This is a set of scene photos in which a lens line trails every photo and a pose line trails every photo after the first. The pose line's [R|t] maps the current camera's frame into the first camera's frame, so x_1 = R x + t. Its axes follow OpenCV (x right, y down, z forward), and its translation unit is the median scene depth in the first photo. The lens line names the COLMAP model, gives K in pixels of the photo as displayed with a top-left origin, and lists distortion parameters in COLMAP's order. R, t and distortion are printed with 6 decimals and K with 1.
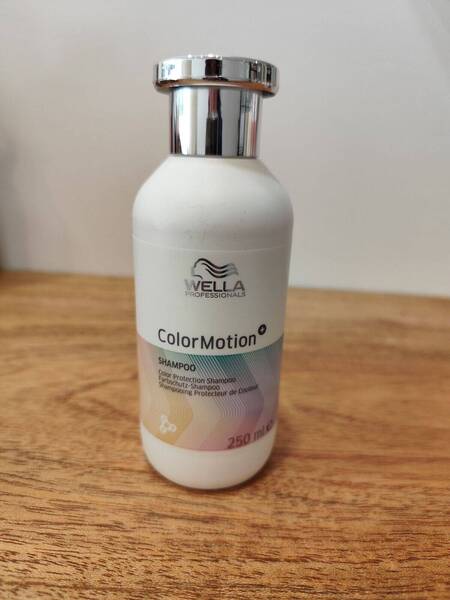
lens RADIAL K [[474.4, 0, 220.6], [0, 474.4, 299.1], [0, 0, 1]] dist [-0.061870, 0.002562]
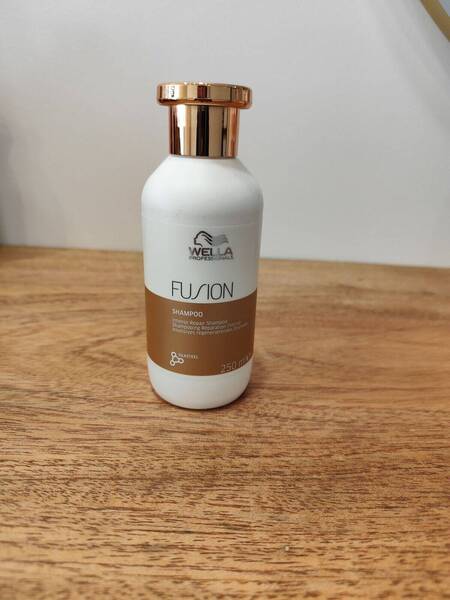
lens RADIAL K [[467.0, 0, 225.4], [0, 467.0, 289.4], [0, 0, 1]] dist [-0.026607, -0.020148]
pose [[0.997633, -0.016891, 0.066662, -0.045453], [0.014188, 0.999066, 0.040825, 0.008989], [-0.067290, -0.039782, 0.996940, -0.275701]]
